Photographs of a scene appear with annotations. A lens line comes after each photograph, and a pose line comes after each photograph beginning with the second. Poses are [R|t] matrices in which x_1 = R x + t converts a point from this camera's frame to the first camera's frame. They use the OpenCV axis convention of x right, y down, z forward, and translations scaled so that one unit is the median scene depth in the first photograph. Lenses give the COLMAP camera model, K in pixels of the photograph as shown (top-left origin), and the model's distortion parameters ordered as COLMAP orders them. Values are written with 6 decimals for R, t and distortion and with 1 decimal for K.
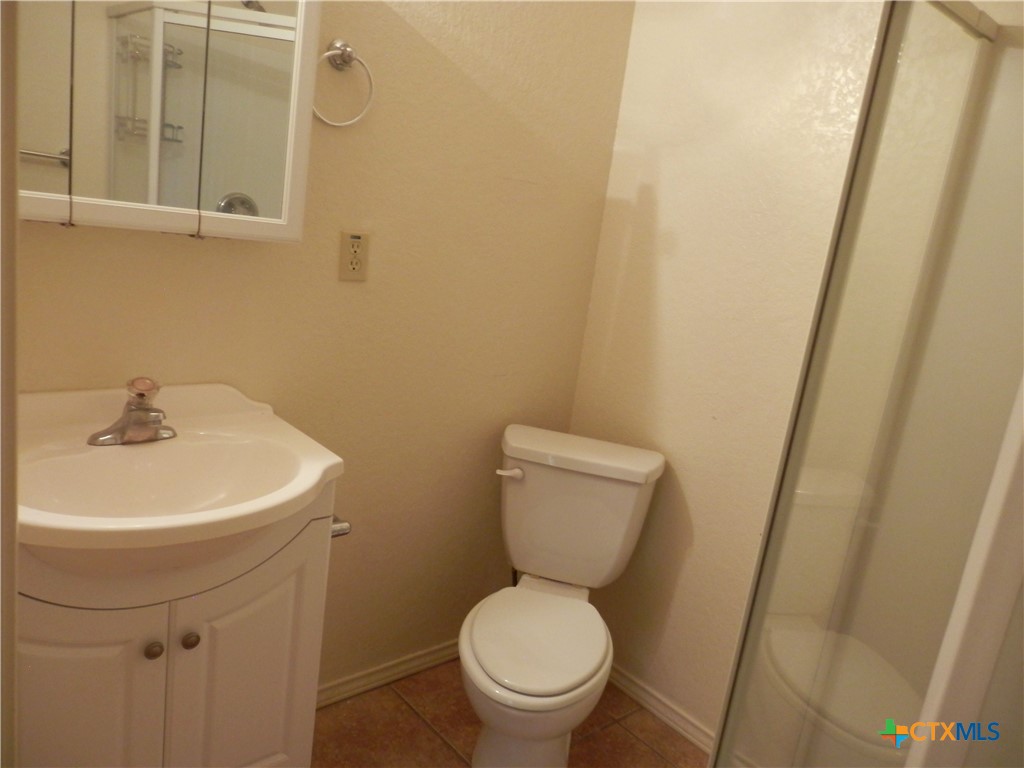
lens RADIAL K [[761.2, 0, 513.1], [0, 761.2, 383.1], [0, 0, 1]] dist [0.005981, -0.003674]
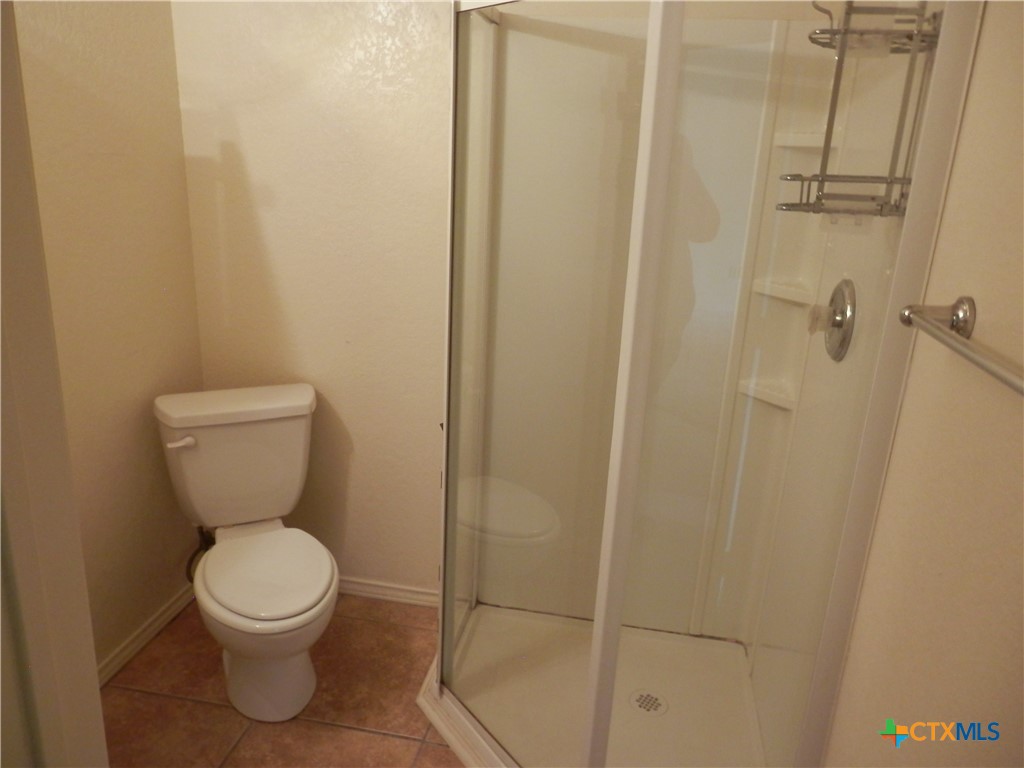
lens RADIAL K [[761.2, 0, 510.1], [0, 761.2, 383.8], [0, 0, 1]] dist [0.005981, -0.003674]
pose [[0.785390, -0.281815, 0.551129, -0.206656], [0.203370, 0.958404, 0.200256, -0.077822], [-0.584639, -0.045196, 0.810034, -0.099205]]
